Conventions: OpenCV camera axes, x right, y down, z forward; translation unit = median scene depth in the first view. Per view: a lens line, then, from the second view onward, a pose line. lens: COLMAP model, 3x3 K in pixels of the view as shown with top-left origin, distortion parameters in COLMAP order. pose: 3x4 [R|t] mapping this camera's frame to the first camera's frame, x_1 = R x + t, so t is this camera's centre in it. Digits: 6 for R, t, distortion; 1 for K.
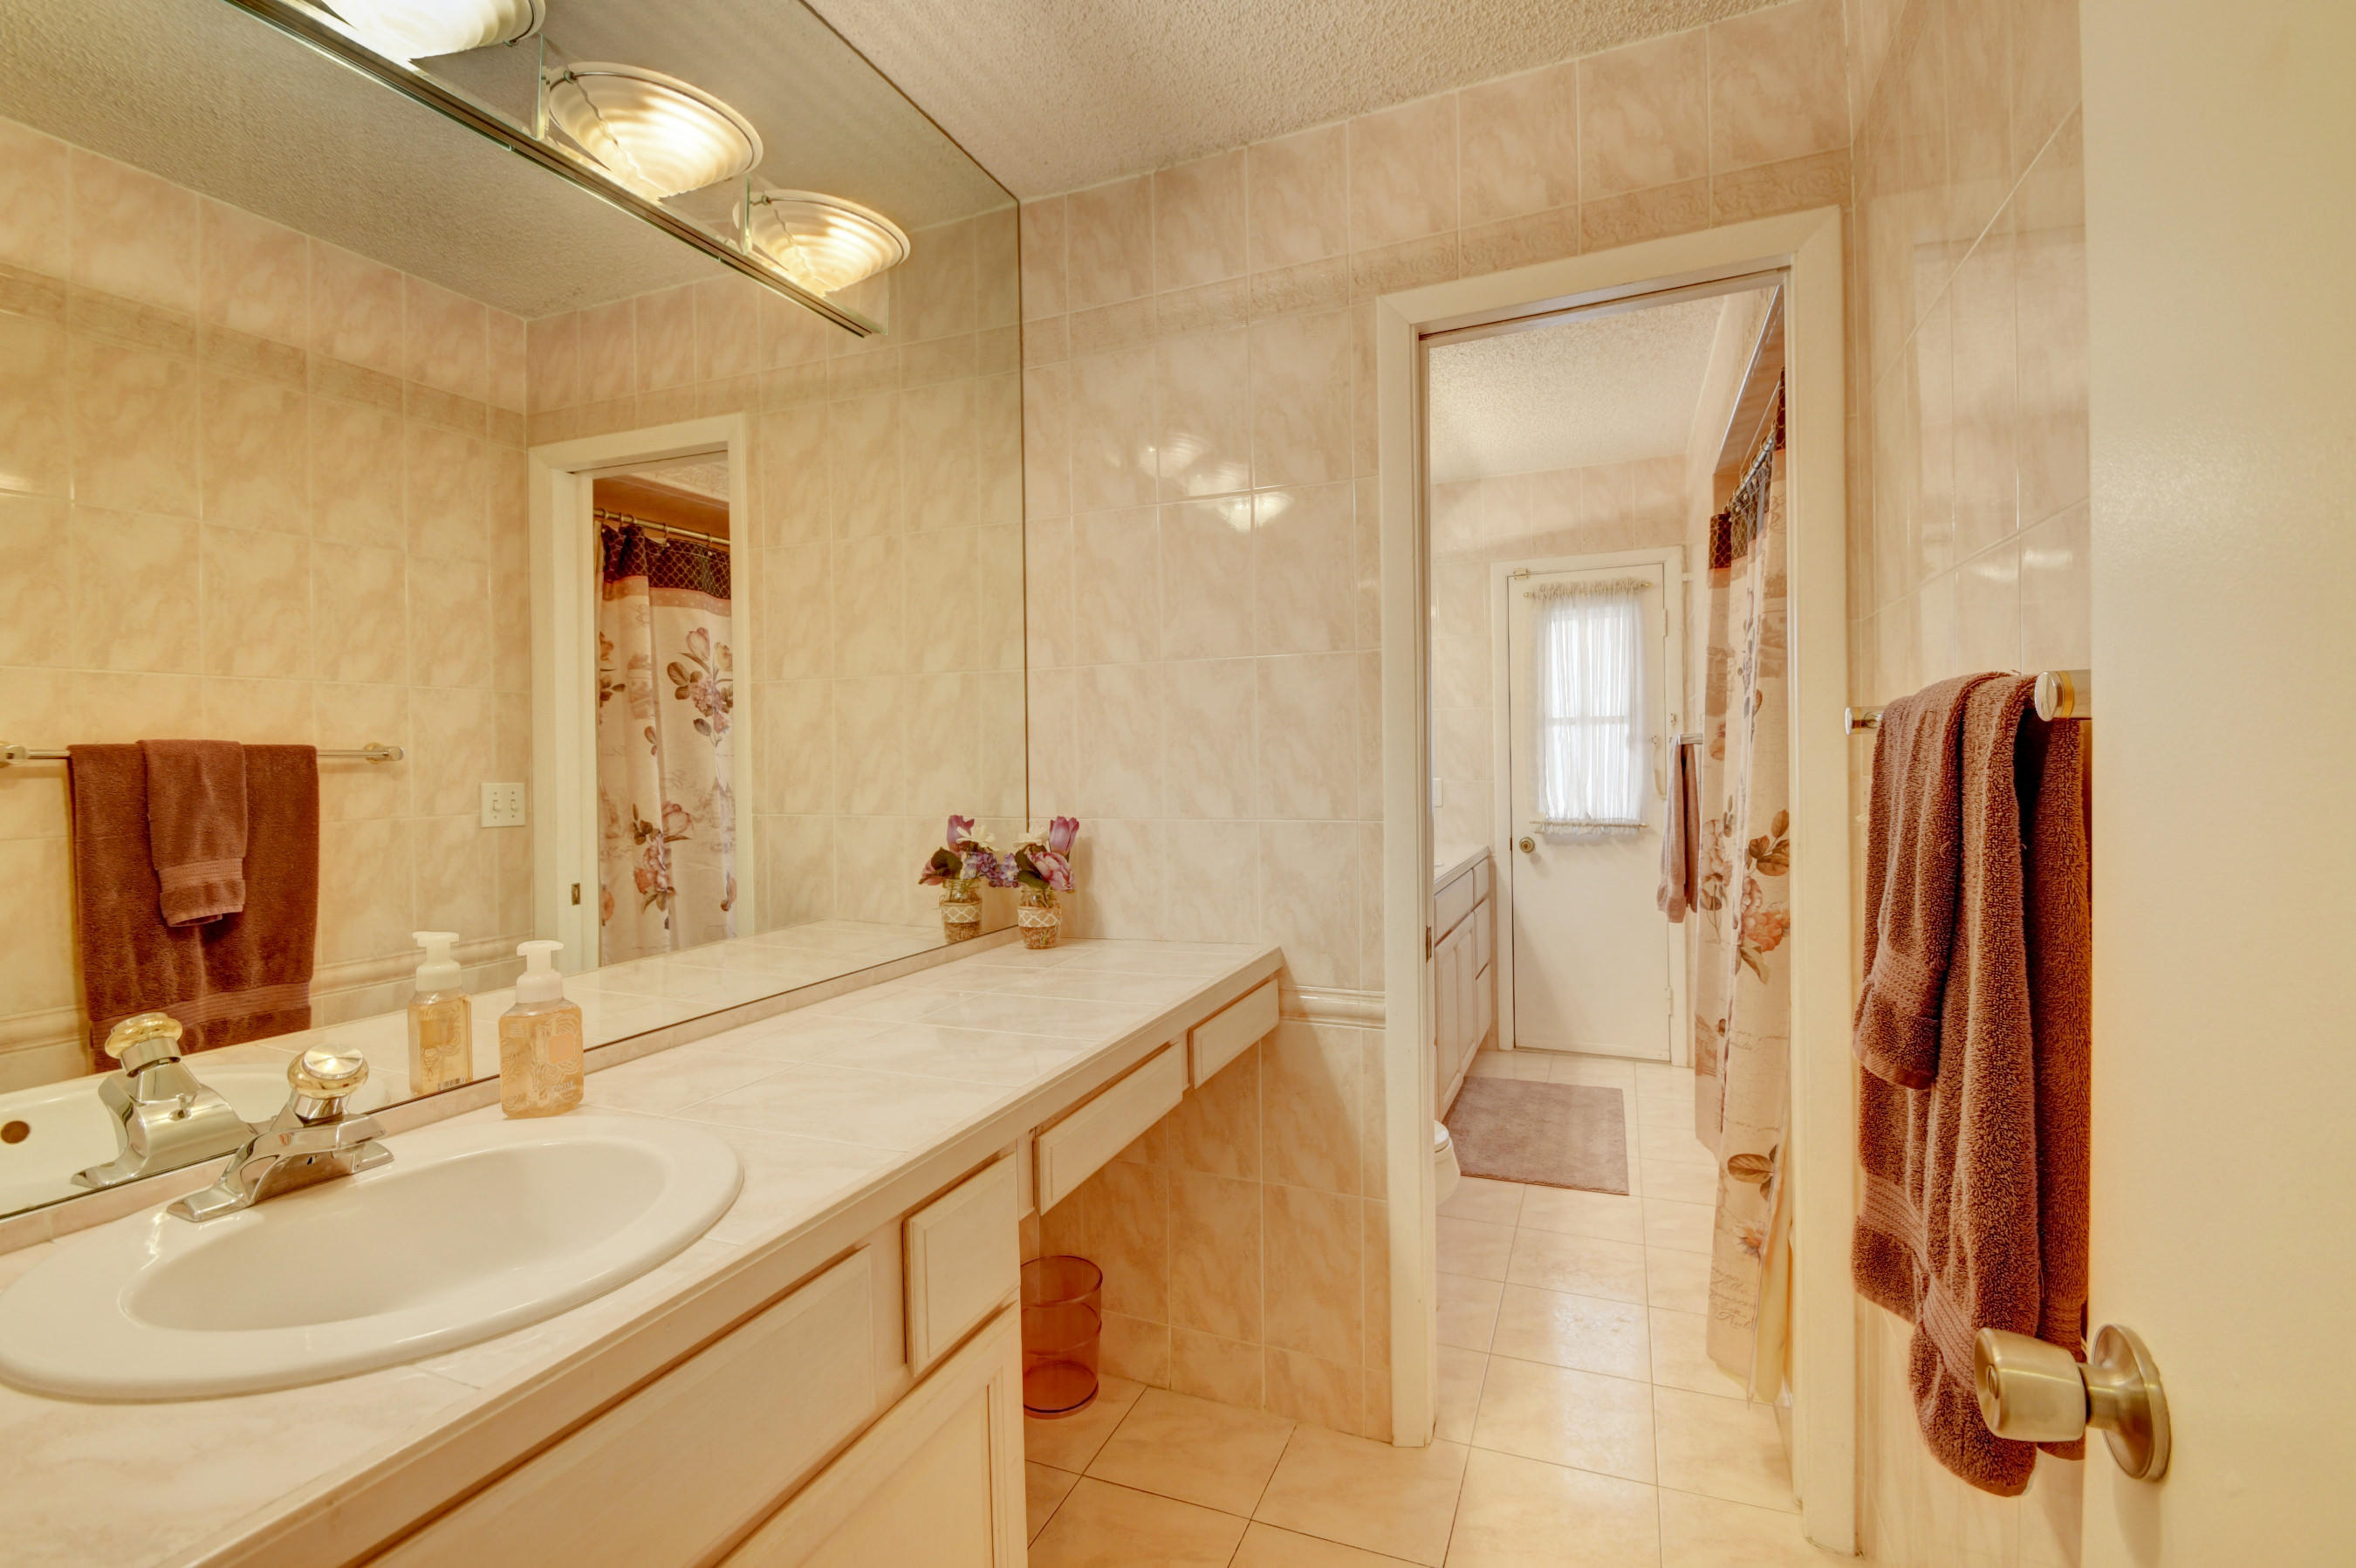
lens RADIAL K [[1036.2, 0, 1198.6], [0, 1036.2, 768.2], [0, 0, 1]] dist [0.003629, -0.012874]
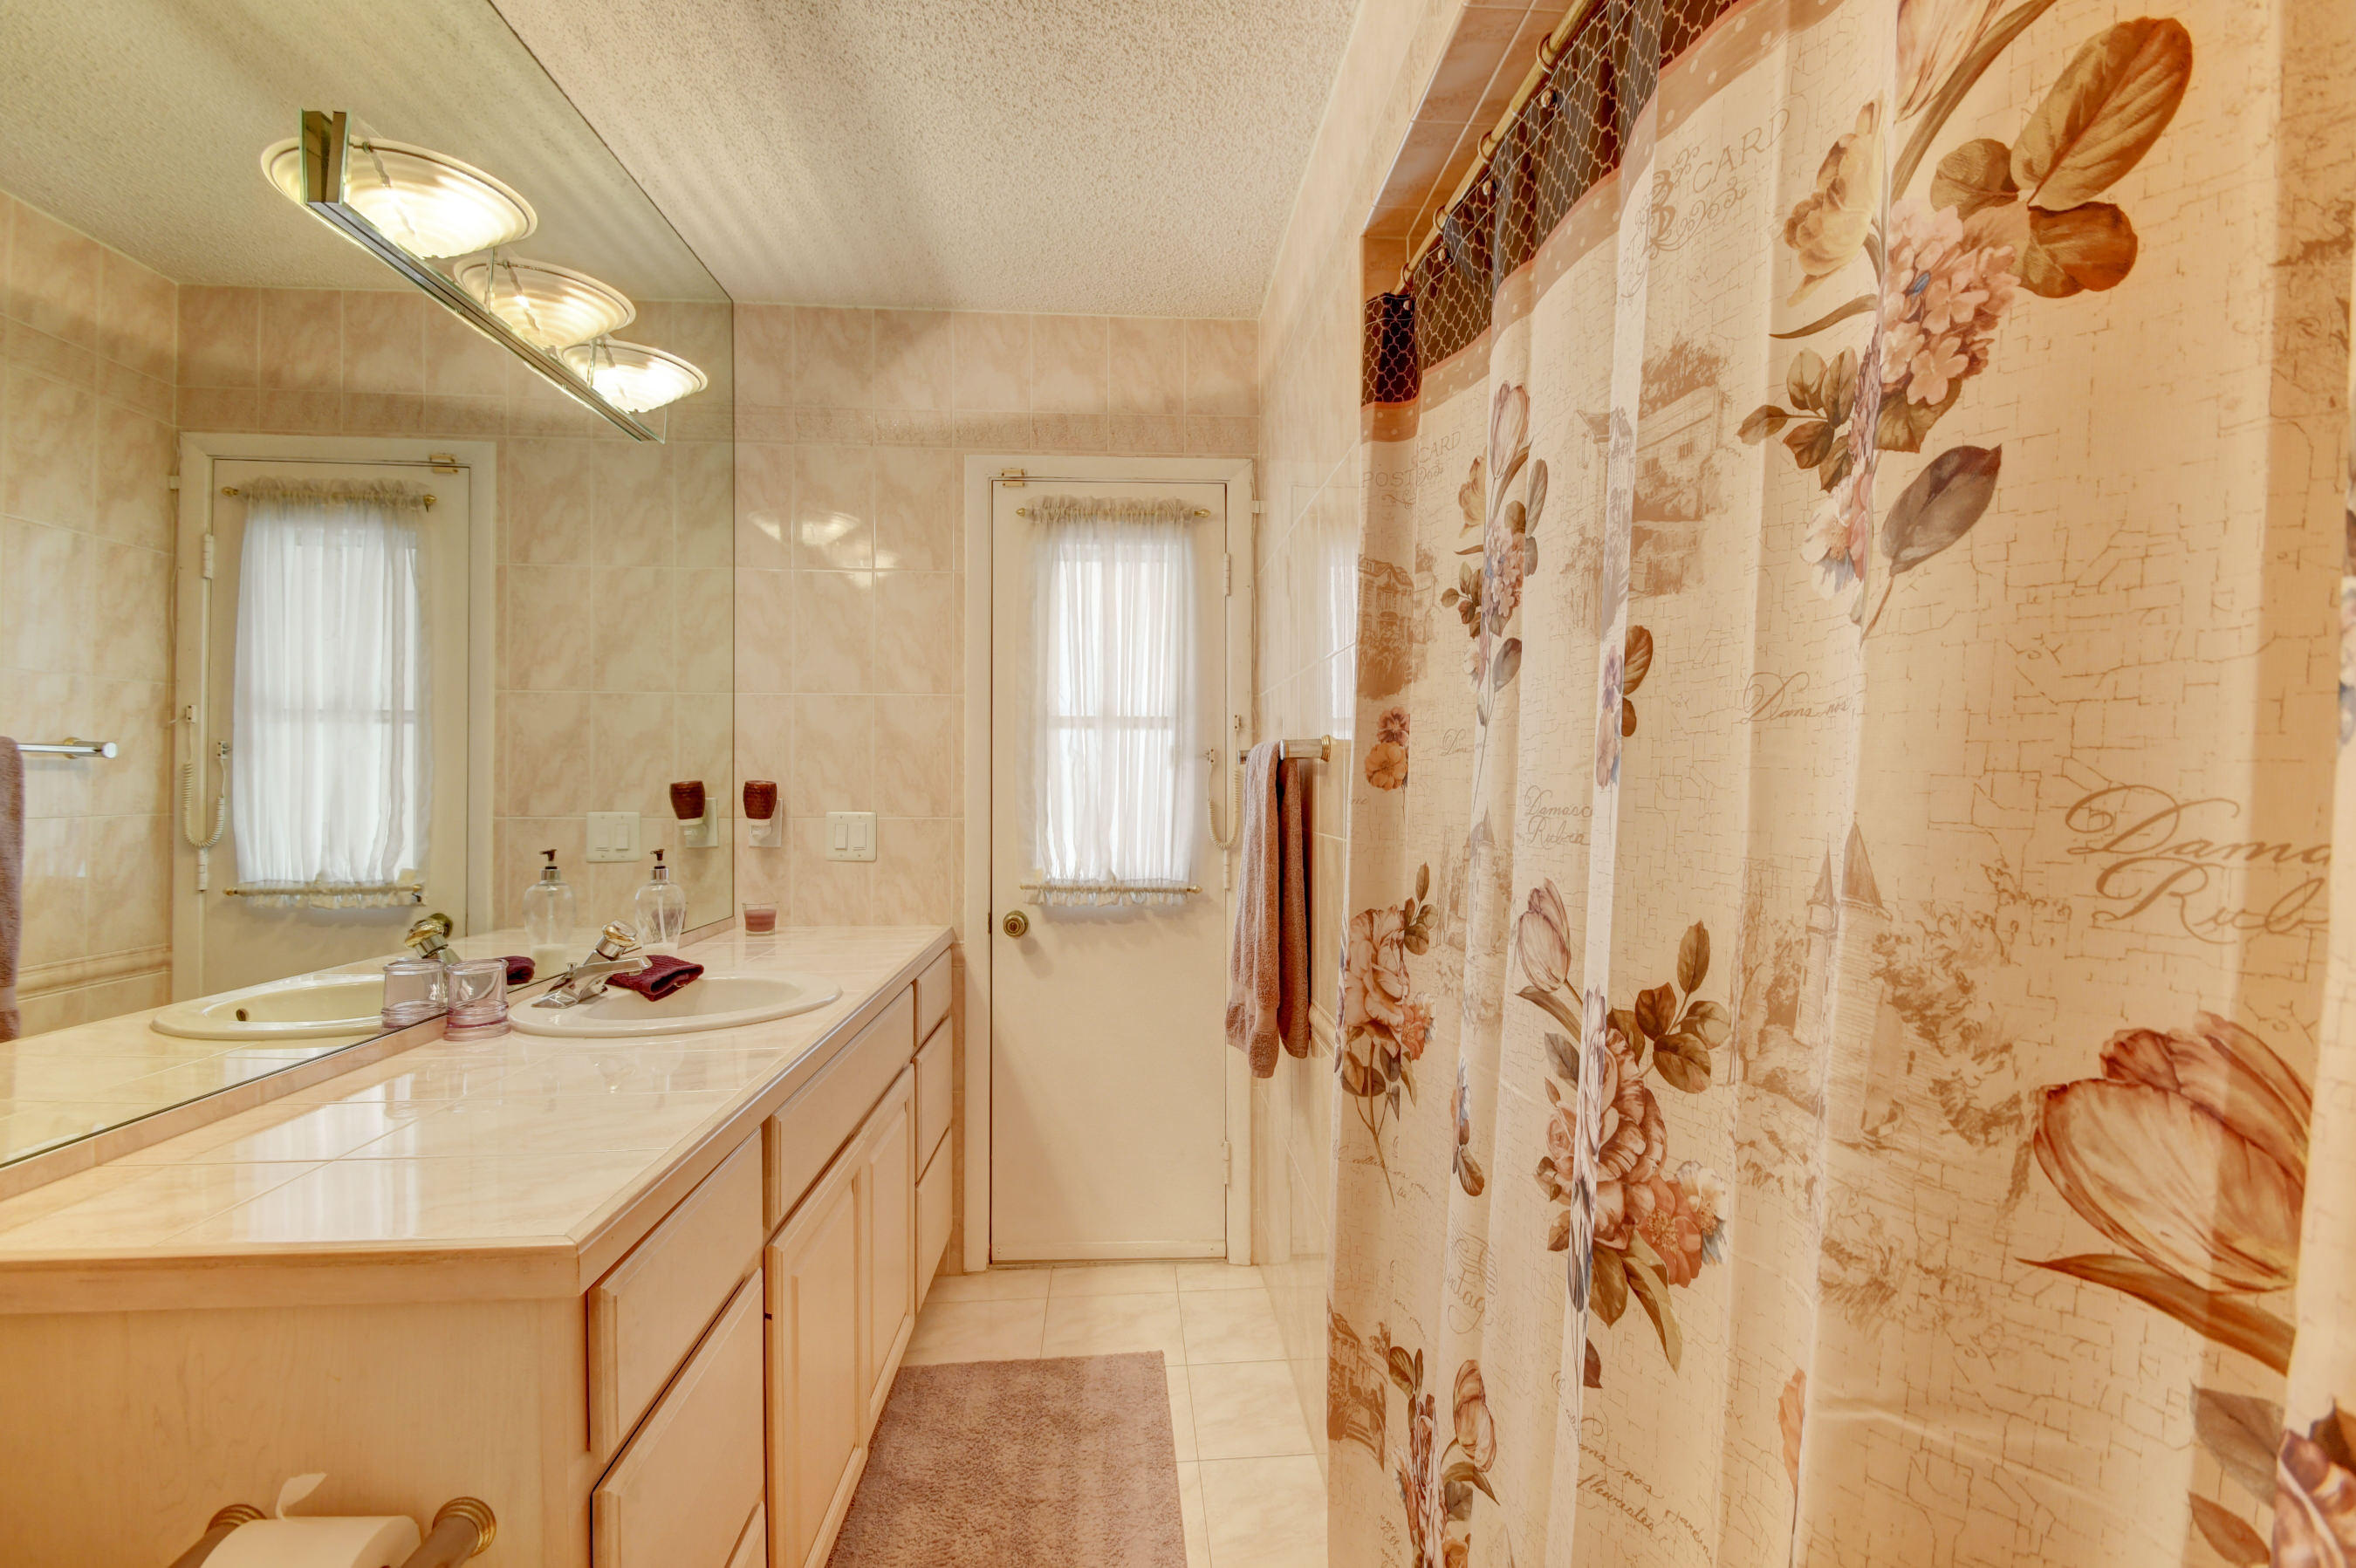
lens RADIAL K [[1036.2, 0, 1188.4], [0, 1036.2, 785.7], [0, 0, 1]] dist [0.003629, -0.012874]
pose [[0.898665, 0.017452, 0.438288, 0.147934], [-0.014763, 0.999845, -0.009544, -0.002291], [-0.438387, 0.002107, 0.898784, 0.432174]]
